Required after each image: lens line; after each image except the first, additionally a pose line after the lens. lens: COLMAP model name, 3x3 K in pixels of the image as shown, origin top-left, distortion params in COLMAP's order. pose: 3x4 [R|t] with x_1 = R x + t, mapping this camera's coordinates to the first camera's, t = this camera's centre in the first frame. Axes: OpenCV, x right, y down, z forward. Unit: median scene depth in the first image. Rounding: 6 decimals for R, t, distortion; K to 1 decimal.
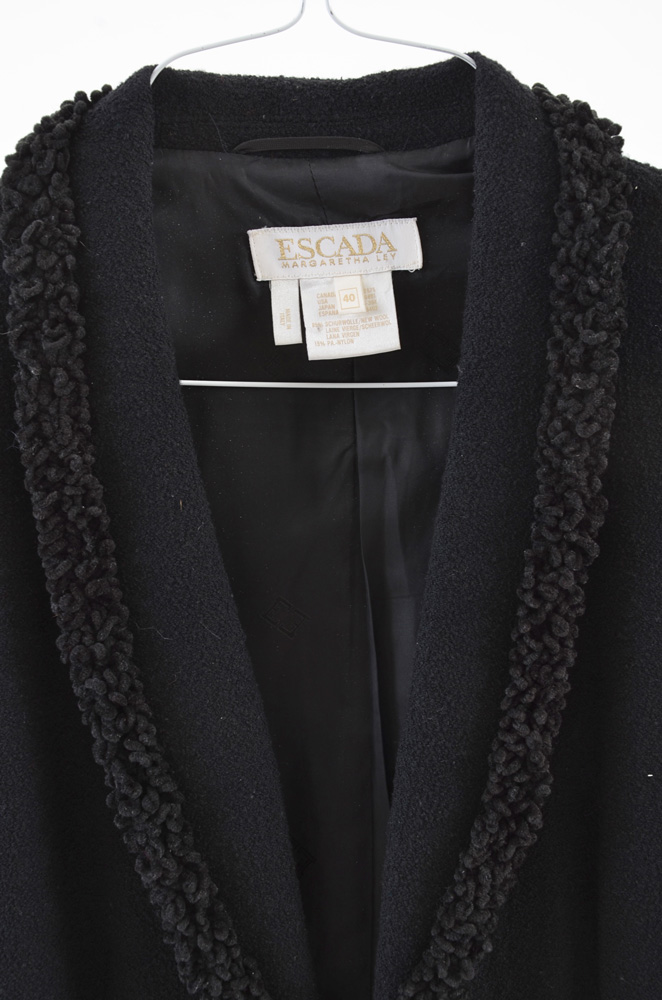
lens RADIAL K [[1902.9, 0, 340.6], [0, 1902.9, 502.6], [0, 0, 1]] dist [0.335269, 0.000000]
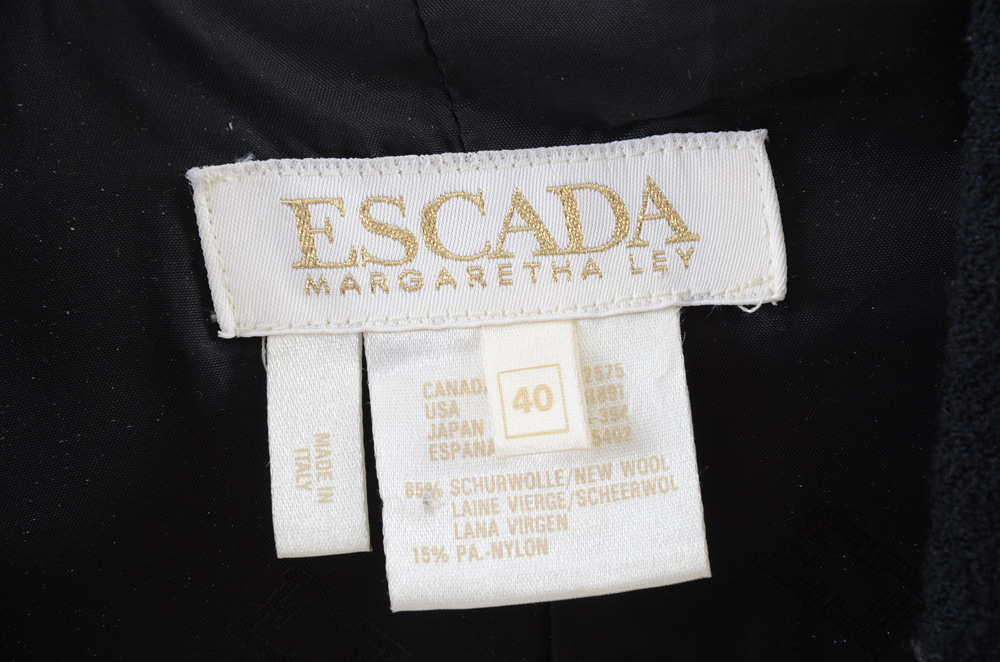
lens RADIAL K [[4488.9, 0, 499.4], [0, 4488.9, 332.5], [0, 0, 1]] dist [0.650566, 0.000000]
pose [[0.999876, 0.007821, -0.013702, 0.008555], [-0.009258, 0.994093, -0.108141, -0.043102], [0.012775, 0.108254, 0.994041, 0.319258]]
